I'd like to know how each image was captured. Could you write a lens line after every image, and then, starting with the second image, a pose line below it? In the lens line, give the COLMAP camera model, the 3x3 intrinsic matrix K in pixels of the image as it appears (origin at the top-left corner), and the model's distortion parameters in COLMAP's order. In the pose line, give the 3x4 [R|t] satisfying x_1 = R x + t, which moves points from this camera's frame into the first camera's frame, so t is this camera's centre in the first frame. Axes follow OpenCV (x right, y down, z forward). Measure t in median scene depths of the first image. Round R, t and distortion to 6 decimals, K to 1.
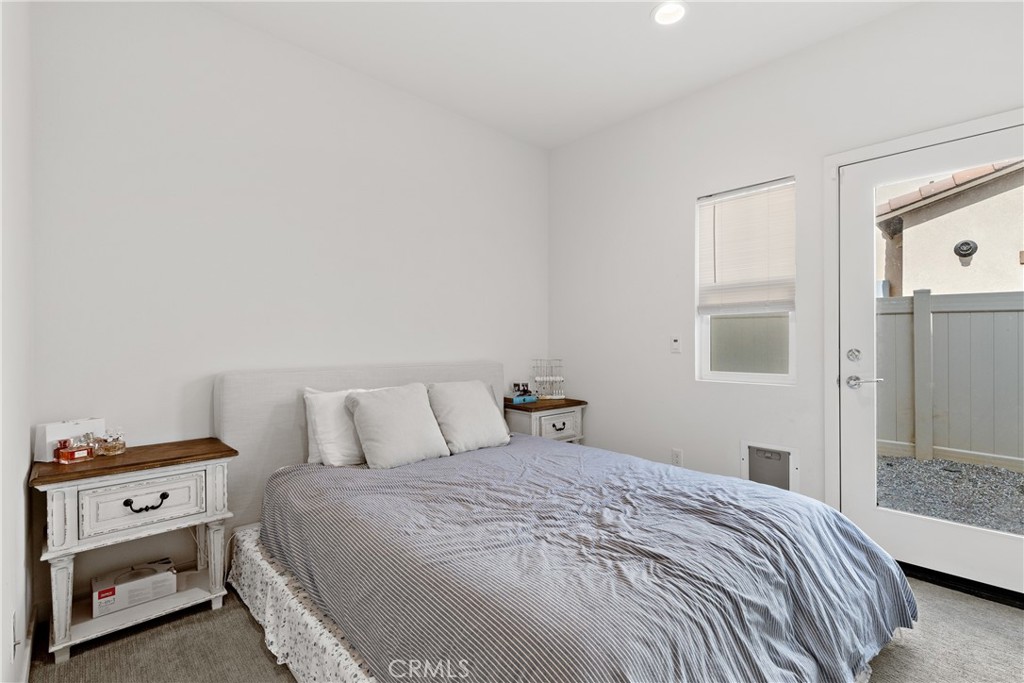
lens RADIAL K [[465.7, 0, 512.6], [0, 465.7, 342.9], [0, 0, 1]] dist [0.012167, 0.000031]
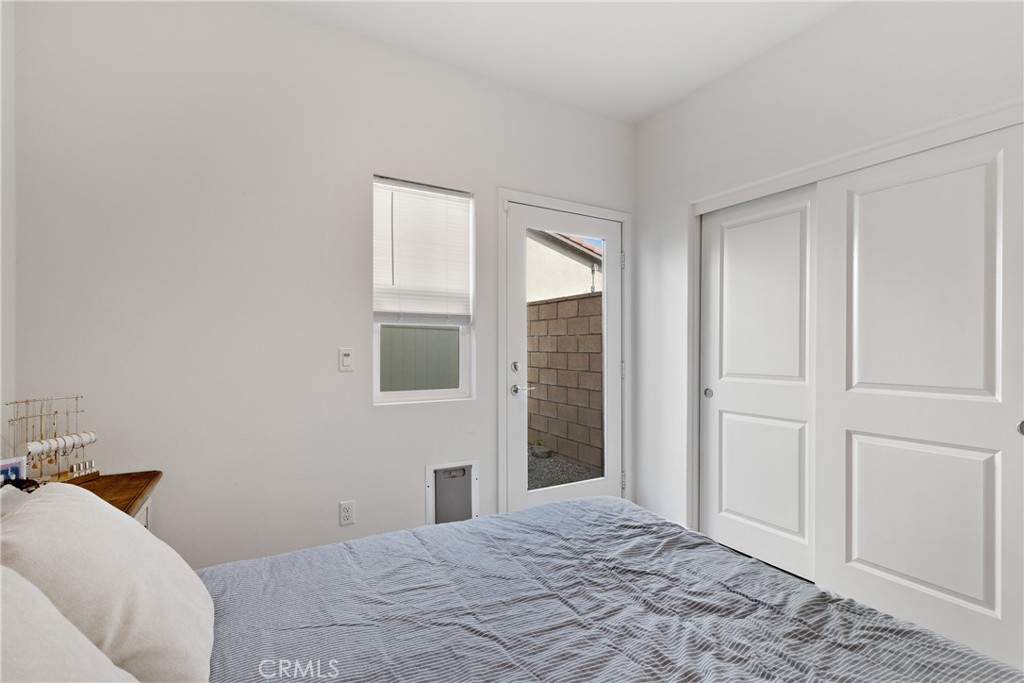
lens RADIAL K [[465.7, 0, 512.4], [0, 465.7, 348.1], [0, 0, 1]] dist [0.012167, 0.000031]
pose [[0.222231, -0.000905, 0.974994, -0.417721], [-0.007275, 0.999970, 0.002587, -0.025903], [-0.974967, -0.007668, 0.222218, 0.772380]]
